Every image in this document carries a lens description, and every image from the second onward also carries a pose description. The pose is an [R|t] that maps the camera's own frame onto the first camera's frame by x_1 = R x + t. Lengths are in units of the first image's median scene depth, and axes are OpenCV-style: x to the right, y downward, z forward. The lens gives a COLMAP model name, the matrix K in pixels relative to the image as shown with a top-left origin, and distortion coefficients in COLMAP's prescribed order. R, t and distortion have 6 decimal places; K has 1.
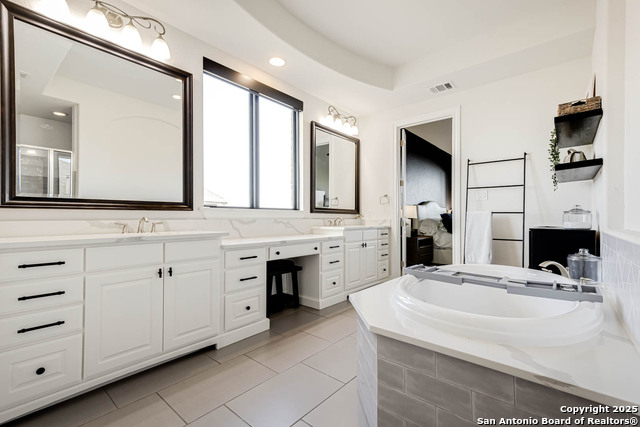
lens RADIAL K [[286.6, 0, 317.7], [0, 286.6, 217.1], [0, 0, 1]] dist [0.088780, -0.000007]
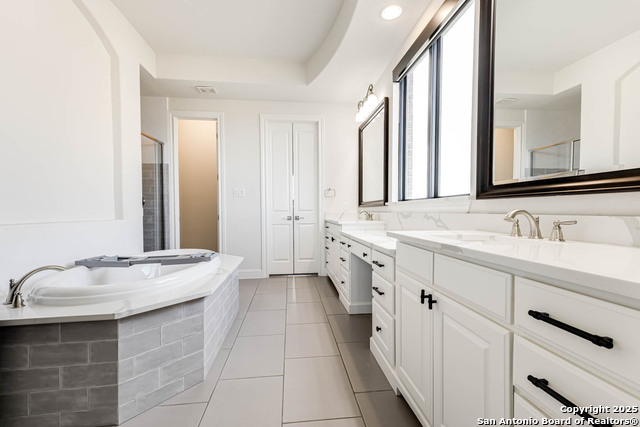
lens RADIAL K [[286.6, 0, 317.7], [0, 286.6, 217.1], [0, 0, 1]] dist [0.088780, -0.000007]
pose [[-0.695048, 0.018362, -0.718729, 0.529099], [0.008379, 0.999813, 0.017440, 0.002923], [0.718914, 0.006100, -0.695072, 1.287308]]
